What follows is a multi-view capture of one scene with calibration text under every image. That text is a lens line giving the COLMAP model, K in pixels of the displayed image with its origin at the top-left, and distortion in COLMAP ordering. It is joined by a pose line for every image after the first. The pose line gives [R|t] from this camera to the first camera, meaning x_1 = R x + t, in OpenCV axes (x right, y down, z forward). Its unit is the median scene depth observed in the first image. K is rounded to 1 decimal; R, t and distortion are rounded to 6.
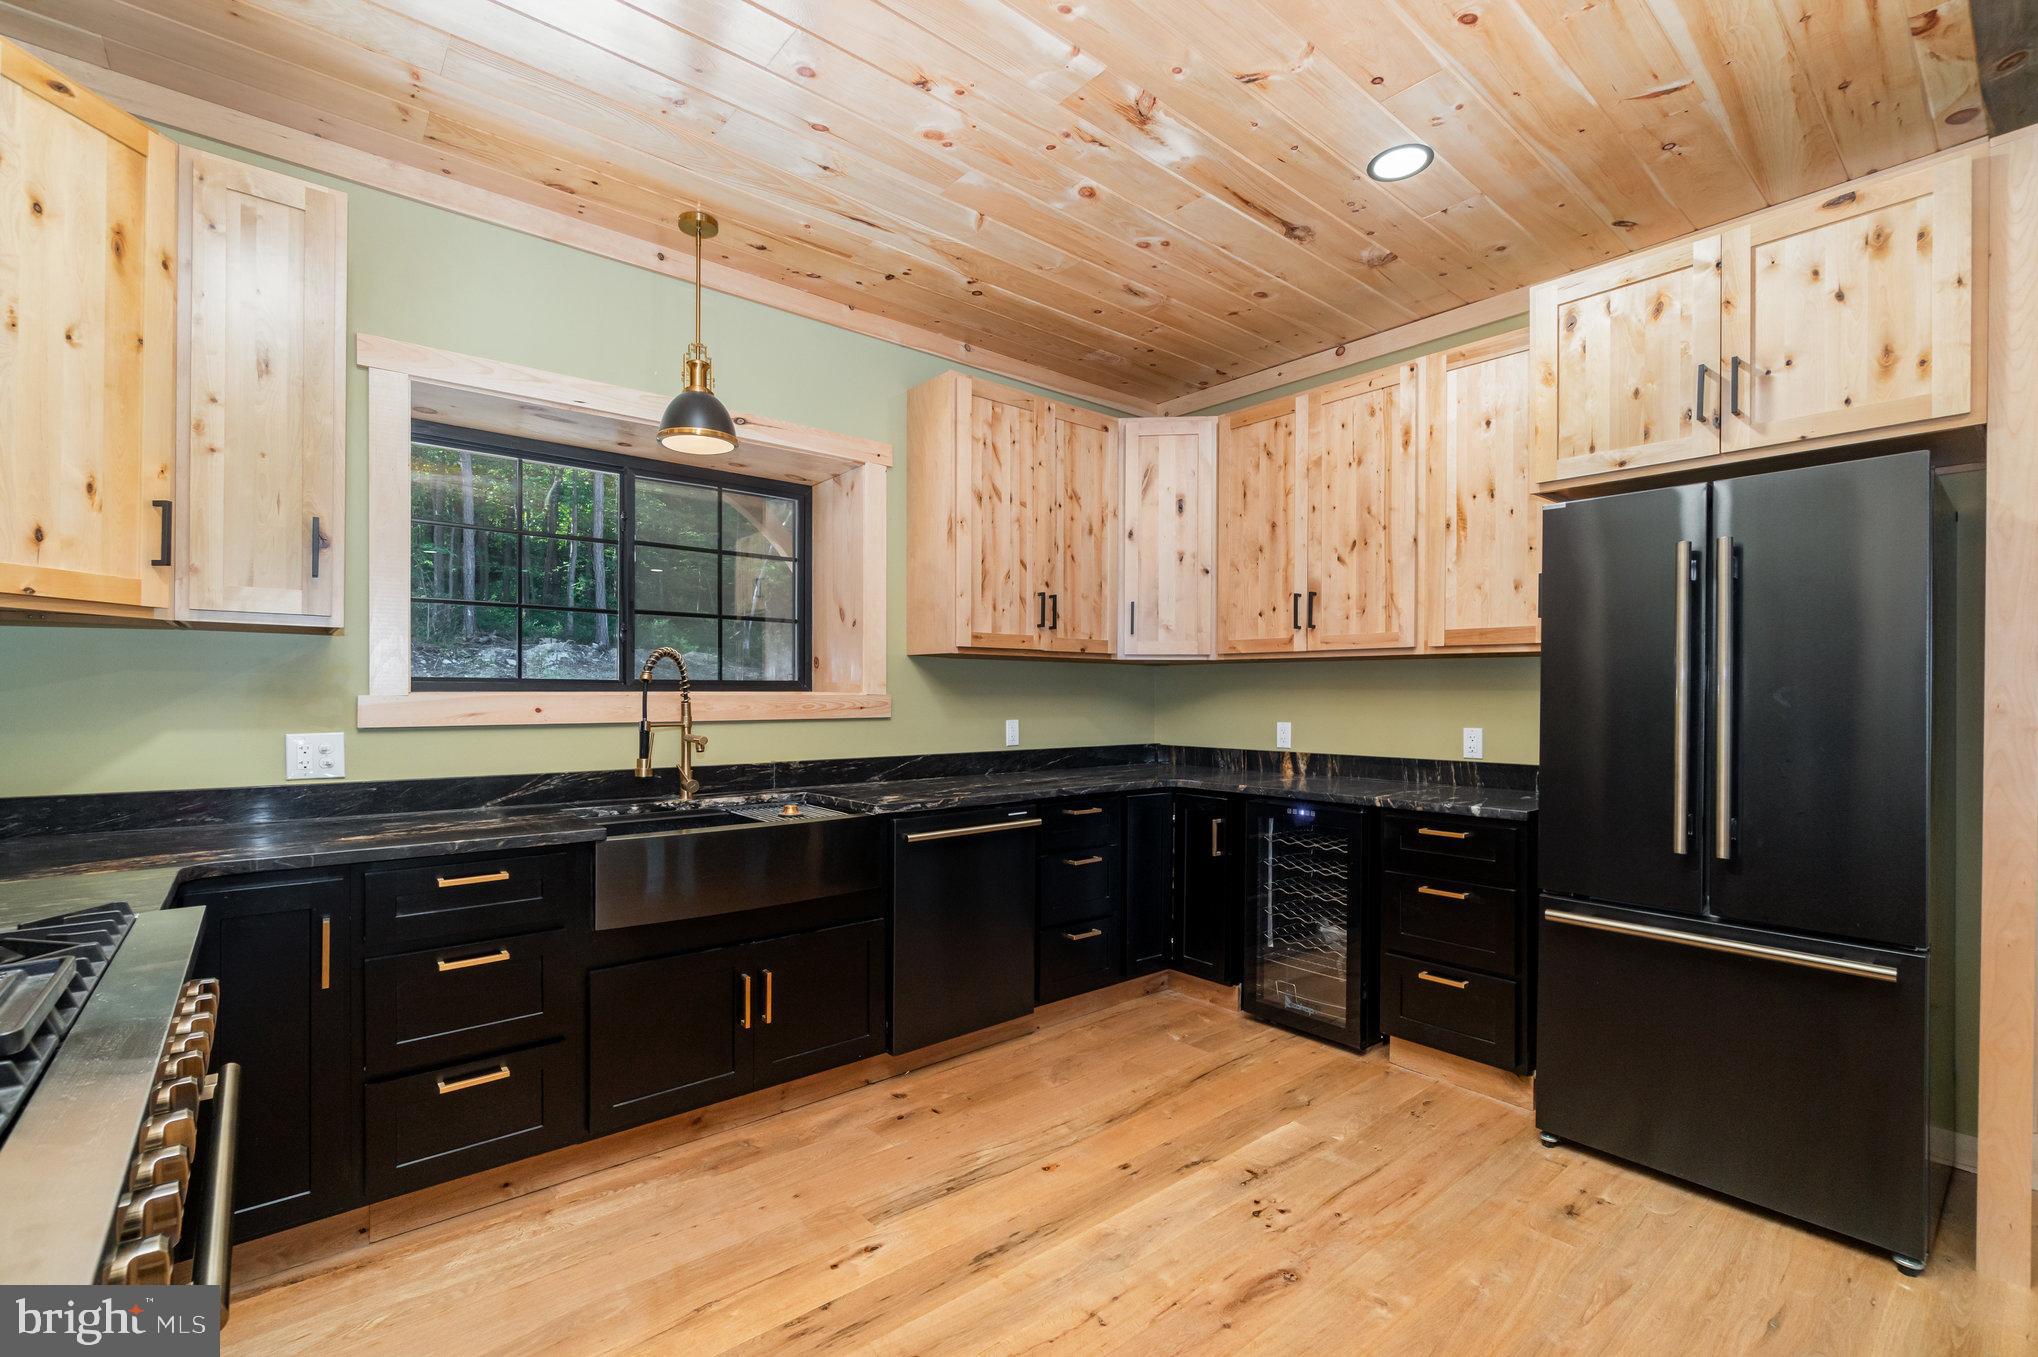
lens RADIAL K [[887.6, 0, 1009.6], [0, 887.6, 696.4], [0, 0, 1]] dist [-0.002674, 0.000023]
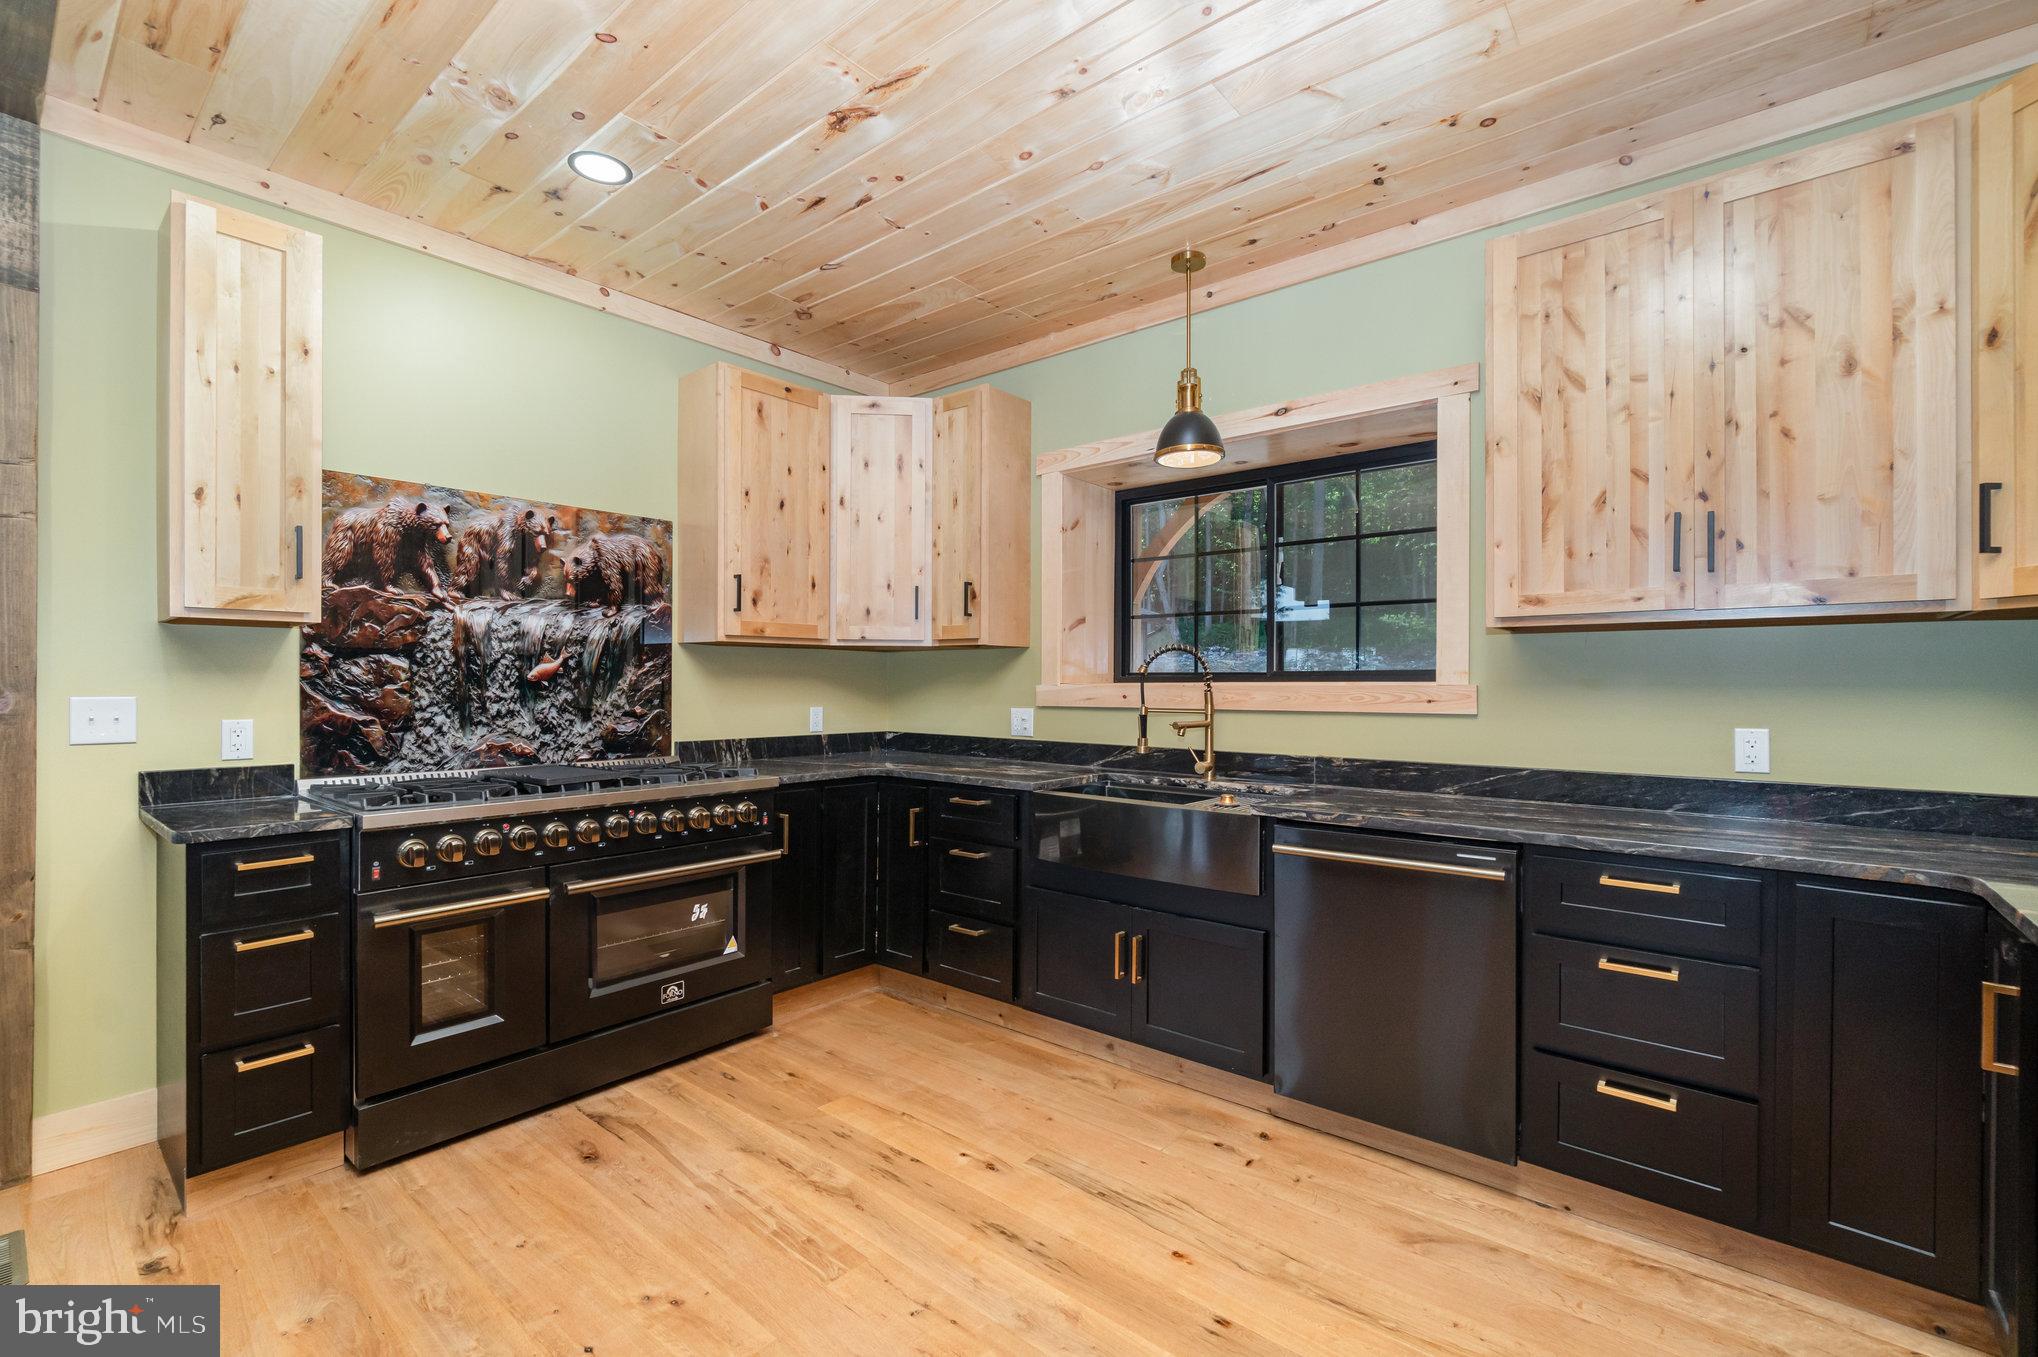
lens RADIAL K [[886.6, 0, 1007.3], [0, 886.6, 682.7], [0, 0, 1]] dist [-0.001625, 0.000174]
pose [[0.176836, -0.004235, -0.984231, 0.629013], [-0.004597, 0.999976, -0.005128, 0.002067], [0.984230, 0.005432, 0.176812, 0.525062]]
